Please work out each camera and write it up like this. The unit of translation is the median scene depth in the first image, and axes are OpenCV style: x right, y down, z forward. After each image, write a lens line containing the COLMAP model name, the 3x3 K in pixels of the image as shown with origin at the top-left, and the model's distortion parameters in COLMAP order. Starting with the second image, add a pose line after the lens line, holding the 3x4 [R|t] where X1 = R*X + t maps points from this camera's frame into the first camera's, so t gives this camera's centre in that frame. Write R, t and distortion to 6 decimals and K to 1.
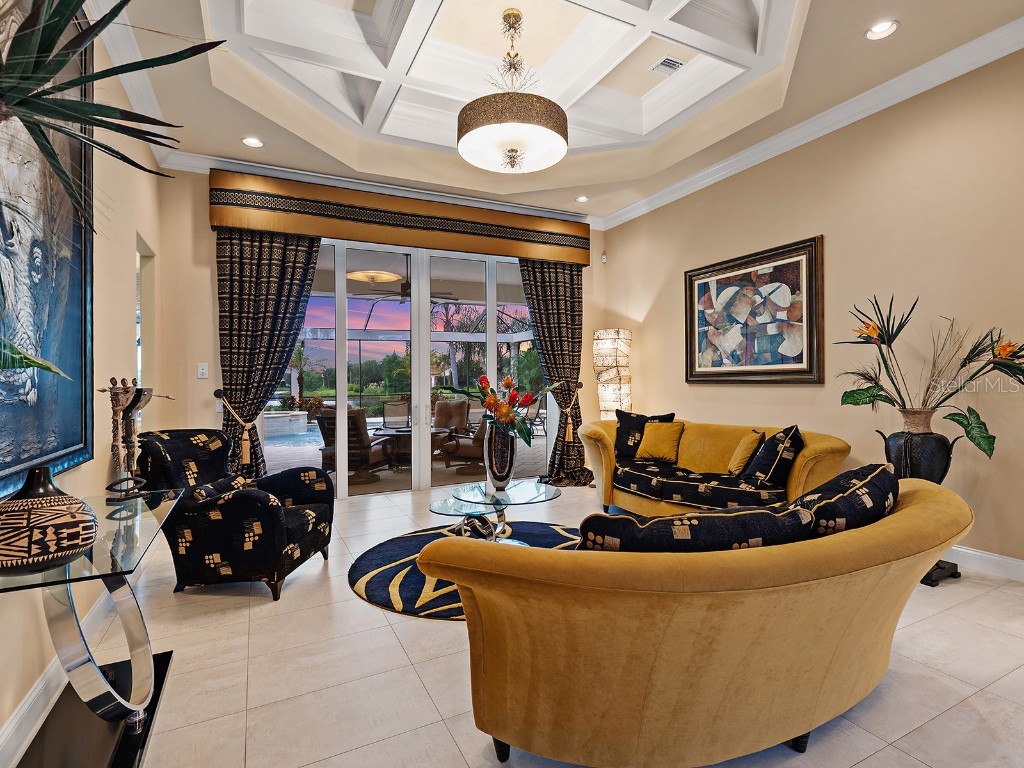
lens RADIAL K [[515.9, 0, 533.4], [0, 515.9, 379.2], [0, 0, 1]] dist [-0.002337, 0.003439]
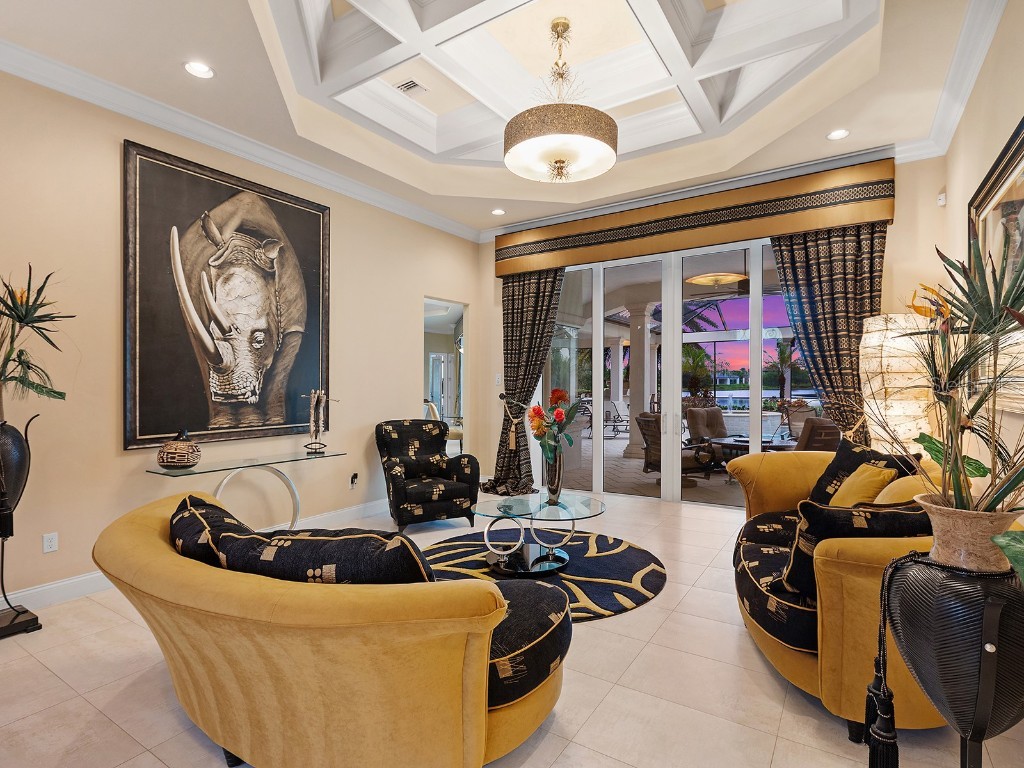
lens RADIAL K [[515.9, 0, 534.3], [0, 515.9, 389.5], [0, 0, 1]] dist [-0.002337, 0.003439]
pose [[0.509075, 0.021041, -0.860465, 0.608727], [0.000082, 0.999700, 0.024494, -0.024559], [0.860722, -0.012540, 0.508921, 0.354251]]
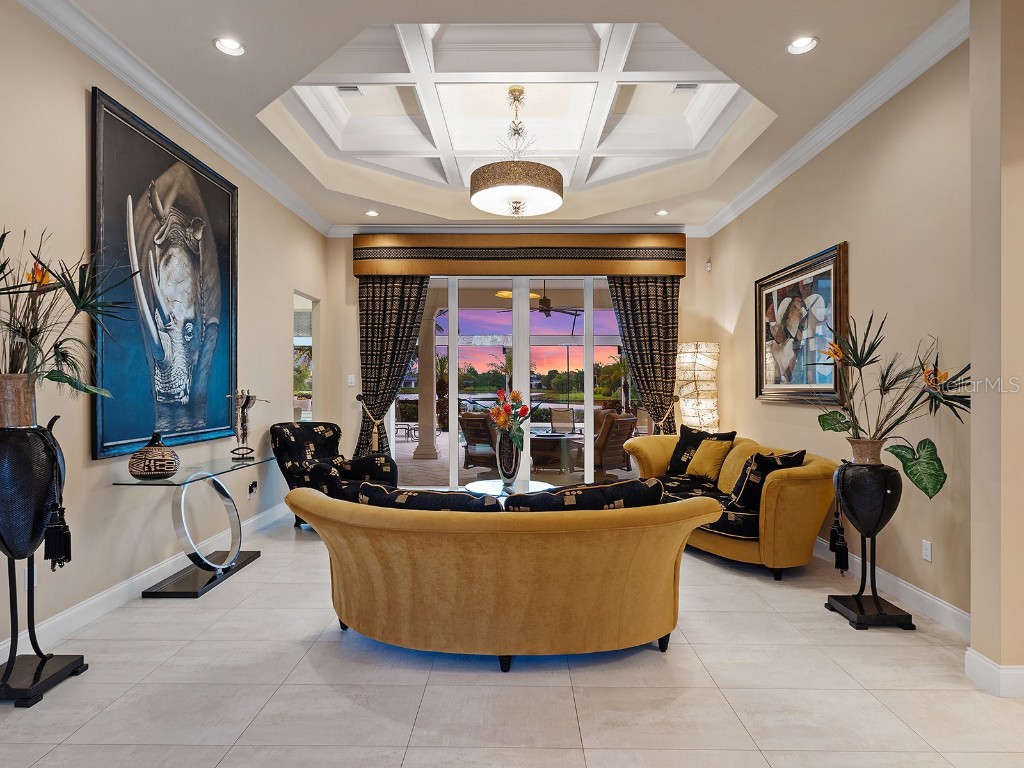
lens RADIAL K [[560.7, 0, 516.6], [0, 560.7, 385.8], [0, 0, 1]] dist [0.001849, 0.003005]
pose [[0.884960, 0.018729, -0.465290, 0.437101], [-0.017116, 0.999824, 0.007691, -0.021724], [0.465352, 0.001158, 0.885125, -0.114552]]
